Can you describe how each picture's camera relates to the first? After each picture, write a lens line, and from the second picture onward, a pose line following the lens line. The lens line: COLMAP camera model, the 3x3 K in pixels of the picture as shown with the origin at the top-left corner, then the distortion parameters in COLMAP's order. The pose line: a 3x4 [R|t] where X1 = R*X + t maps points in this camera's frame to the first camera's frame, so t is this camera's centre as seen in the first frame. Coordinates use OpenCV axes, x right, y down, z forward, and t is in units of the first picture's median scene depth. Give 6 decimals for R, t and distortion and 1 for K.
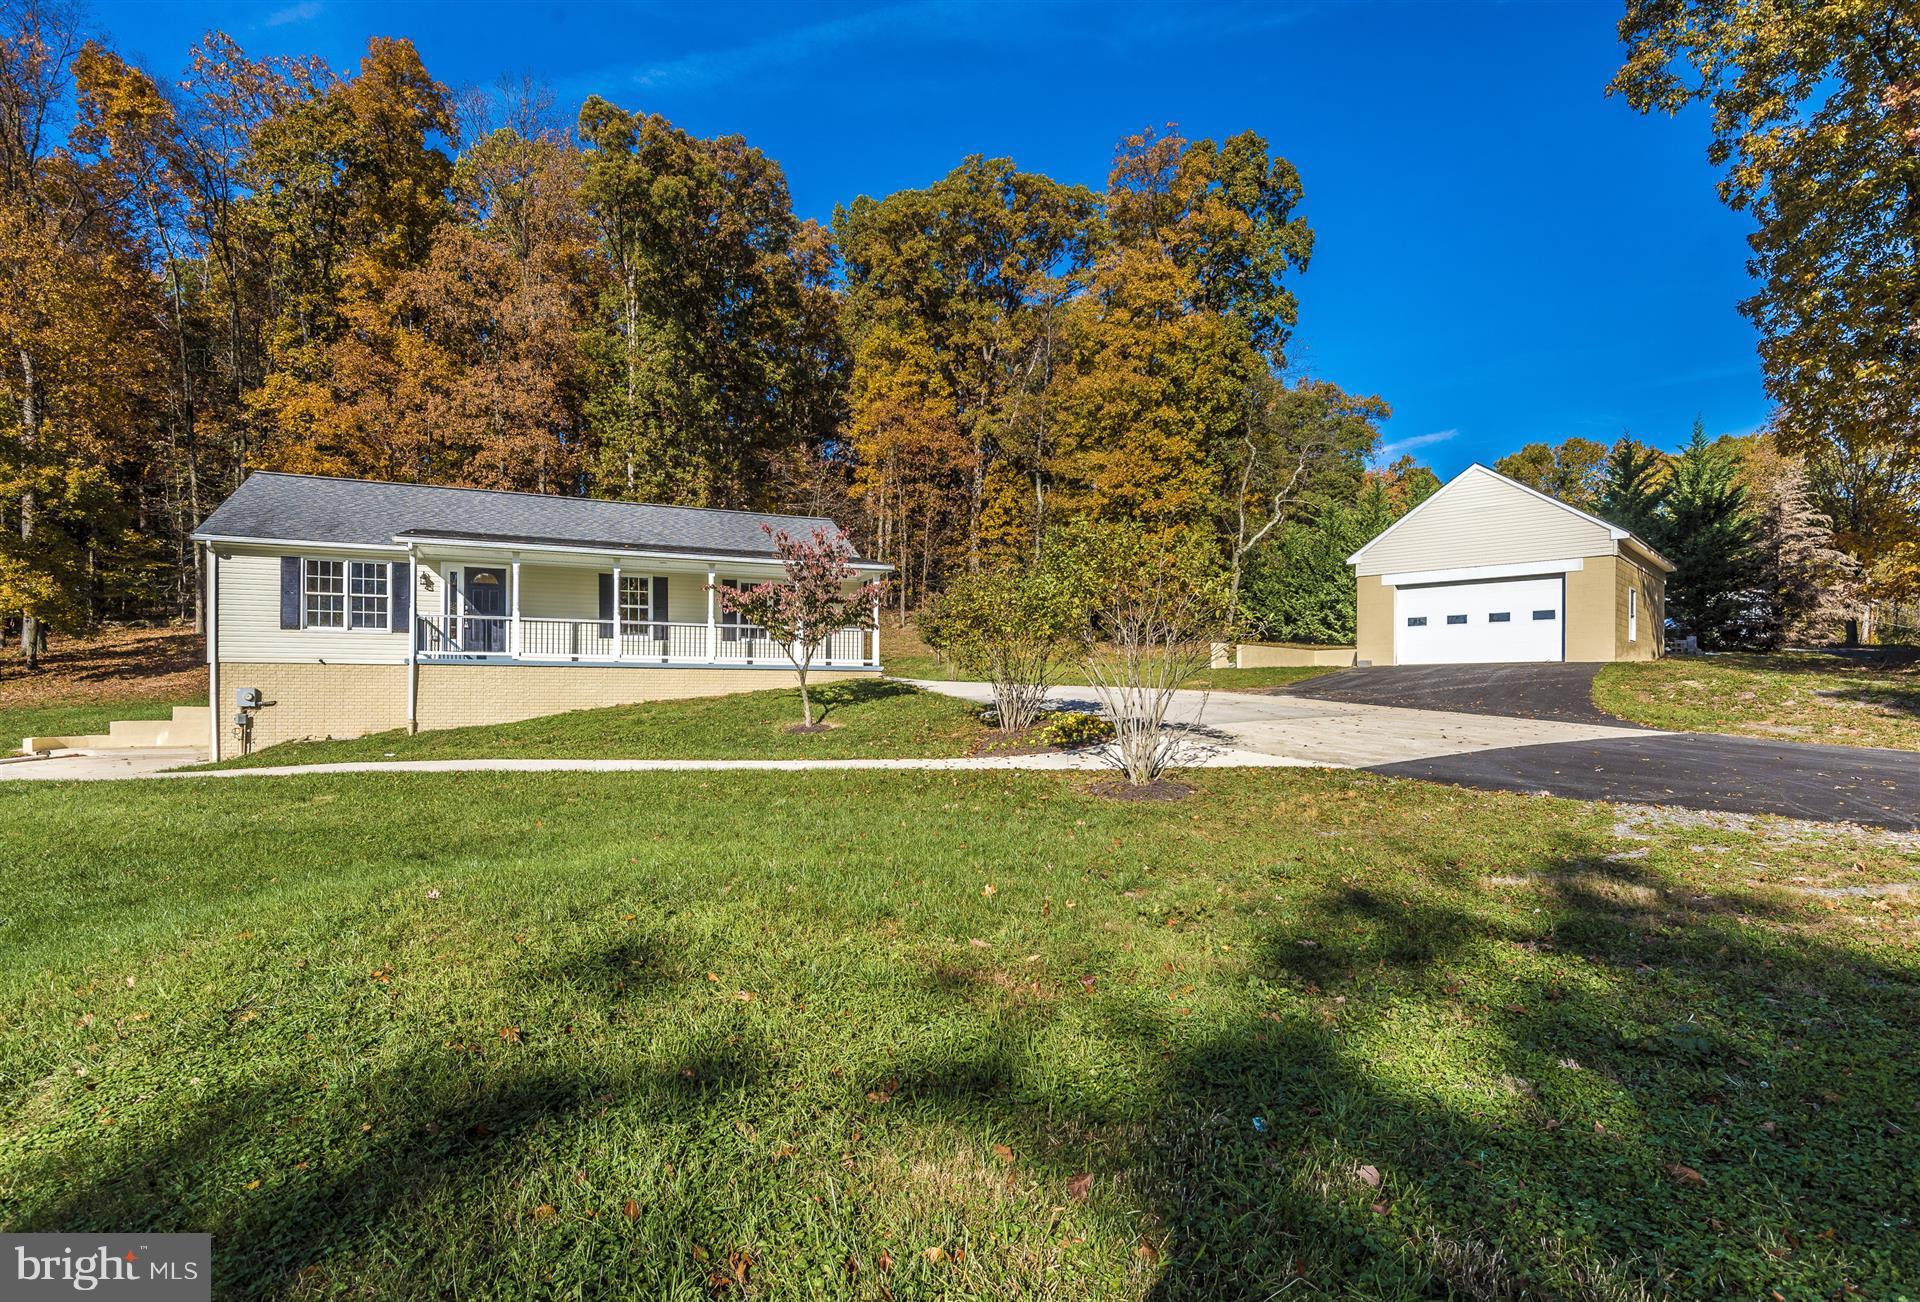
lens RADIAL K [[1061.9, 0, 960.0], [0, 1061.9, 651.0], [0, 0, 1]] dist [-0.000588, -0.000767]
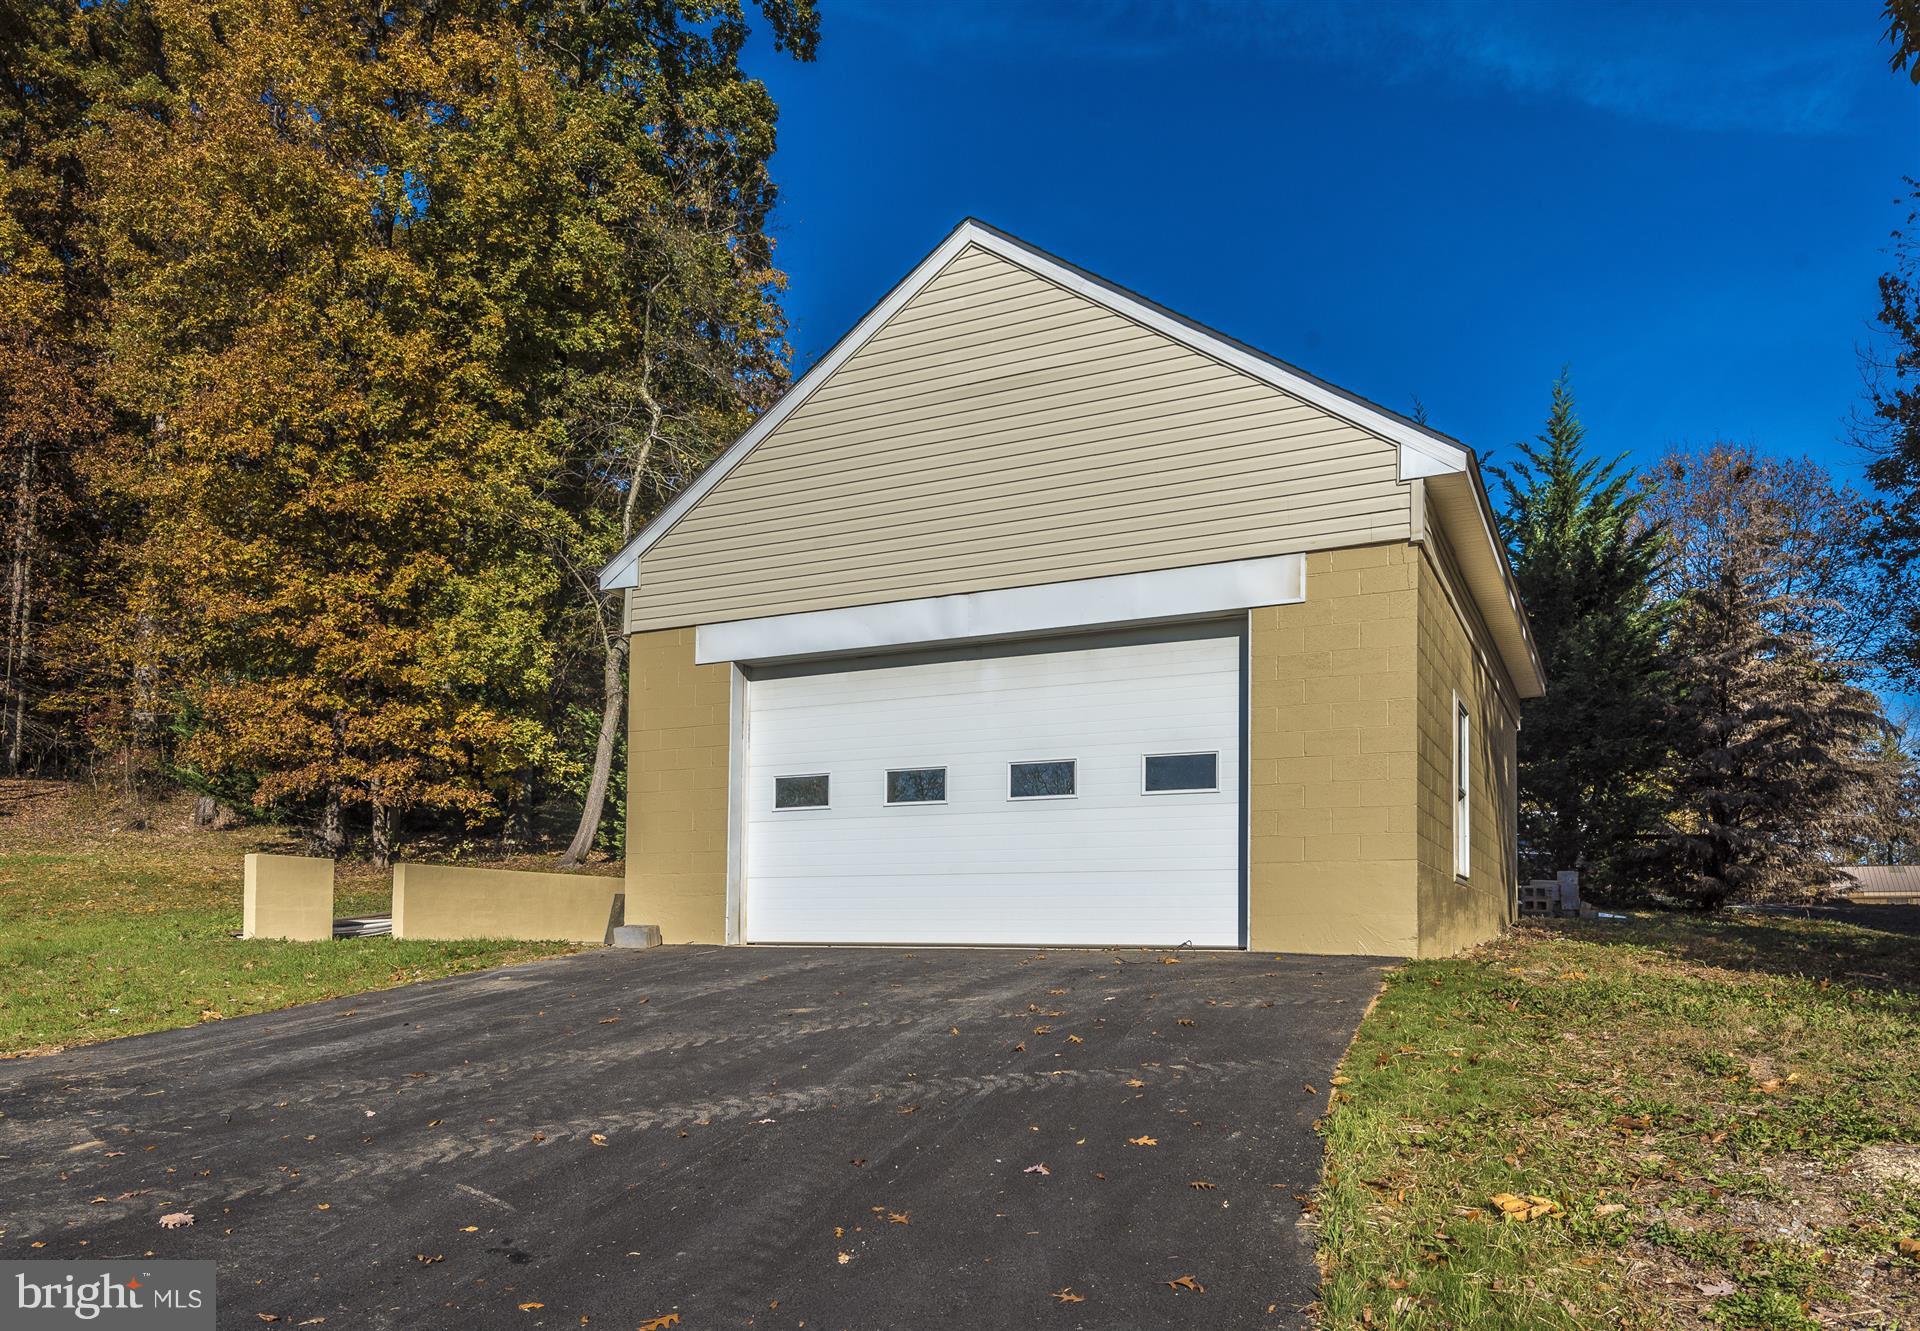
lens RADIAL K [[1715.5, 0, 956.6], [0, 1715.5, 668.4], [0, 0, 1]] dist [0.125792, 0.000082]
pose [[0.951663, 0.060247, 0.301178, 0.312892], [-0.023853, 0.992109, -0.123089, -0.004034], [-0.306217, 0.109956, 0.945590, 0.518153]]
